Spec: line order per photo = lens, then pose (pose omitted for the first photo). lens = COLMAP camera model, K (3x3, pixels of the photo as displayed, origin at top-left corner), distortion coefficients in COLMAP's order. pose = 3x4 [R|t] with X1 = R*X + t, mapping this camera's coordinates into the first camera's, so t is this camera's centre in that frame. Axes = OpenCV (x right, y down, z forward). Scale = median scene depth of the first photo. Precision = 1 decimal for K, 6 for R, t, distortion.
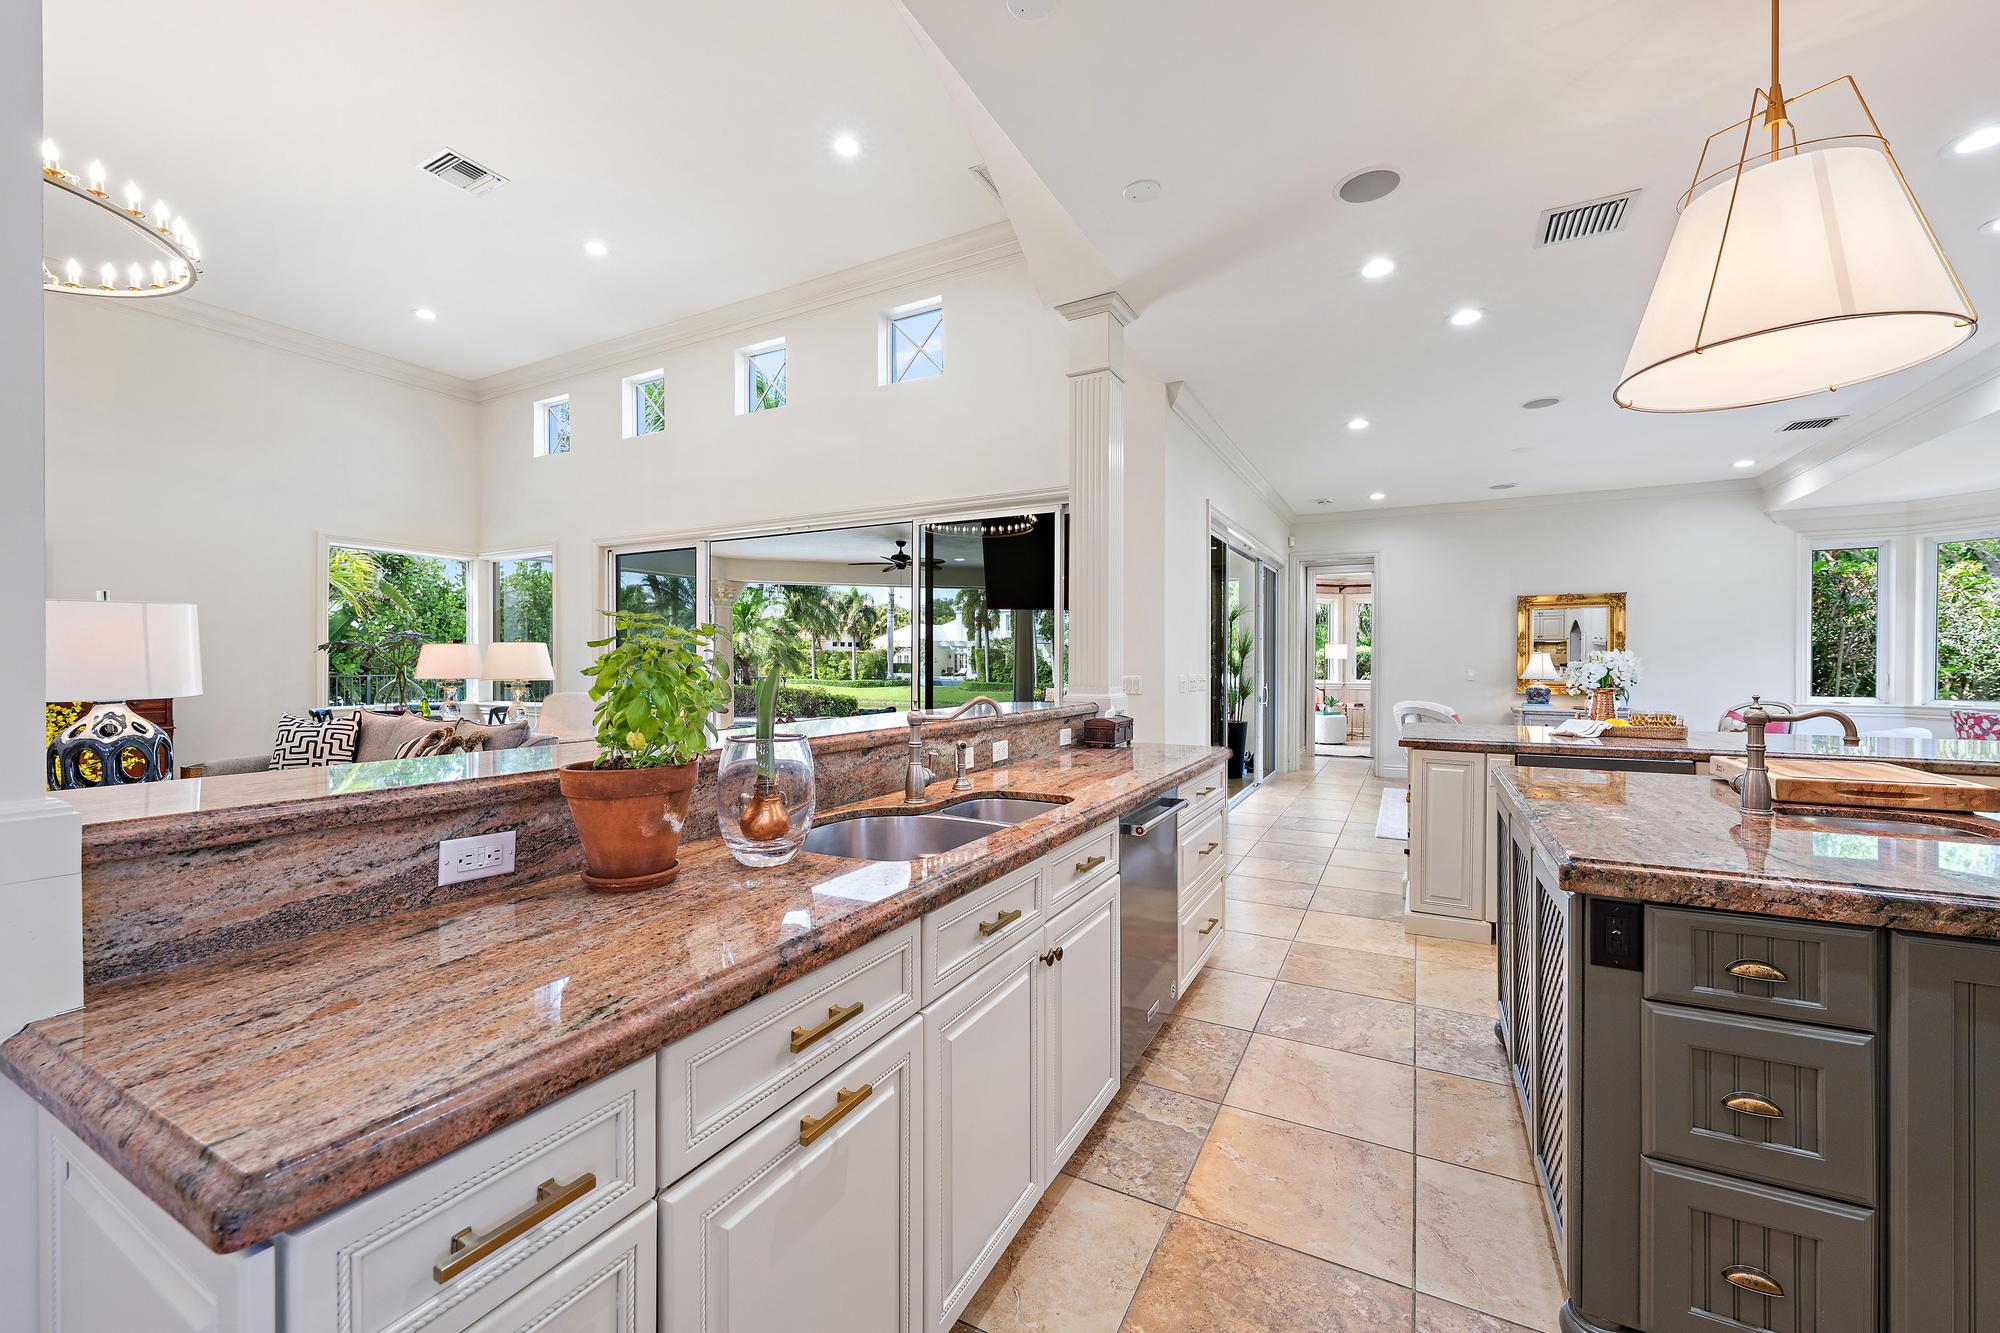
lens RADIAL K [[782.6, 0, 1004.2], [0, 782.6, 661.6], [0, 0, 1]] dist [-0.003679, 0.001092]
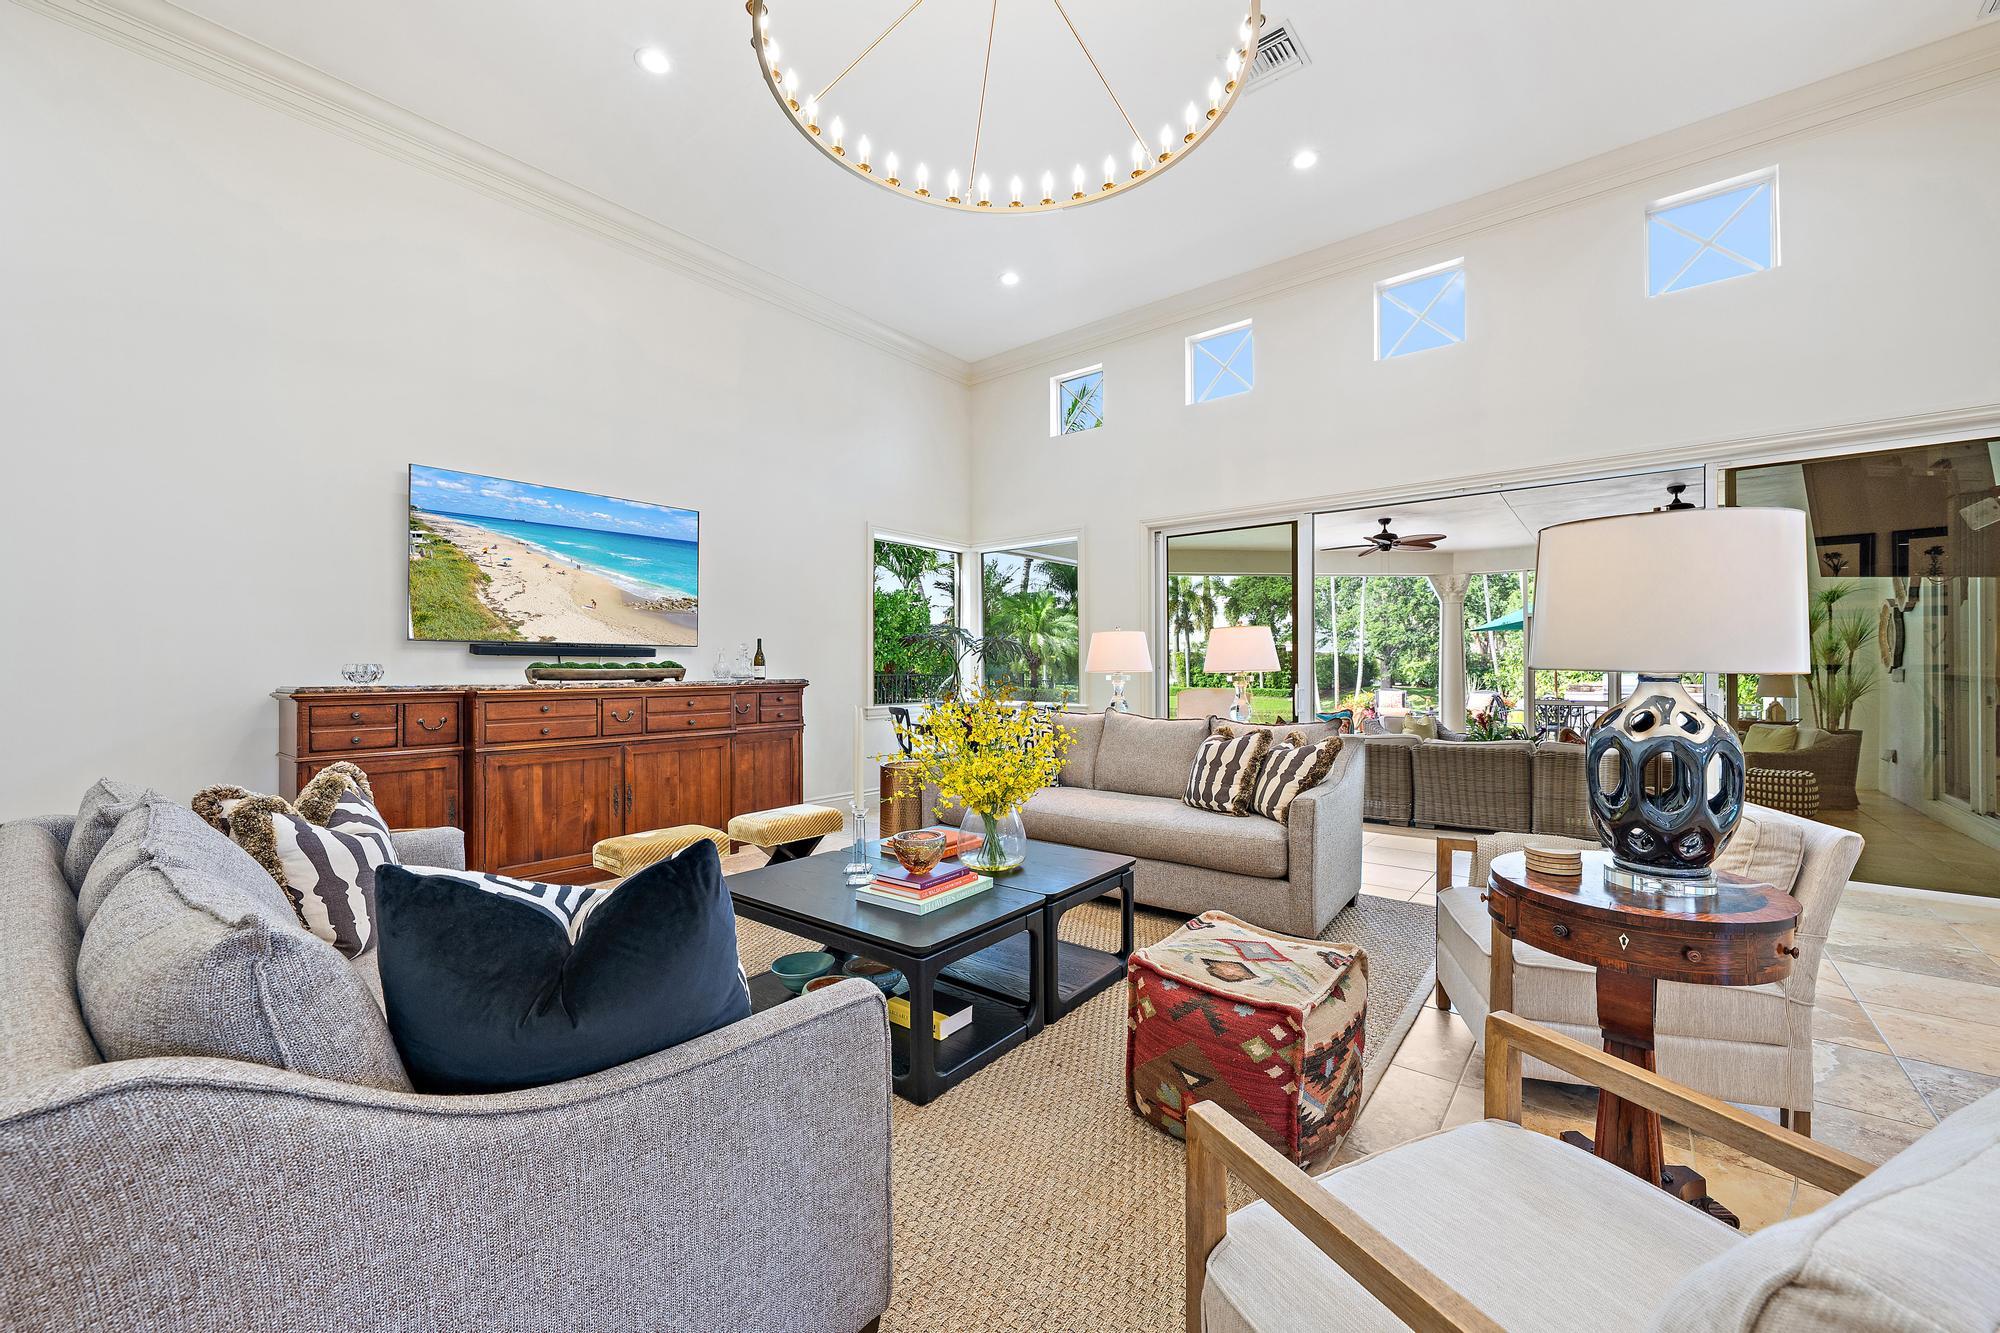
lens RADIAL K [[782.6, 0, 1005.3], [0, 782.6, 666.7], [0, 0, 1]] dist [-0.003679, 0.001092]
pose [[0.979487, -0.002802, -0.201487, -0.635679], [0.002763, 0.999996, -0.000473, 0.016978], [0.201487, -0.000094, 0.979491, 0.103545]]
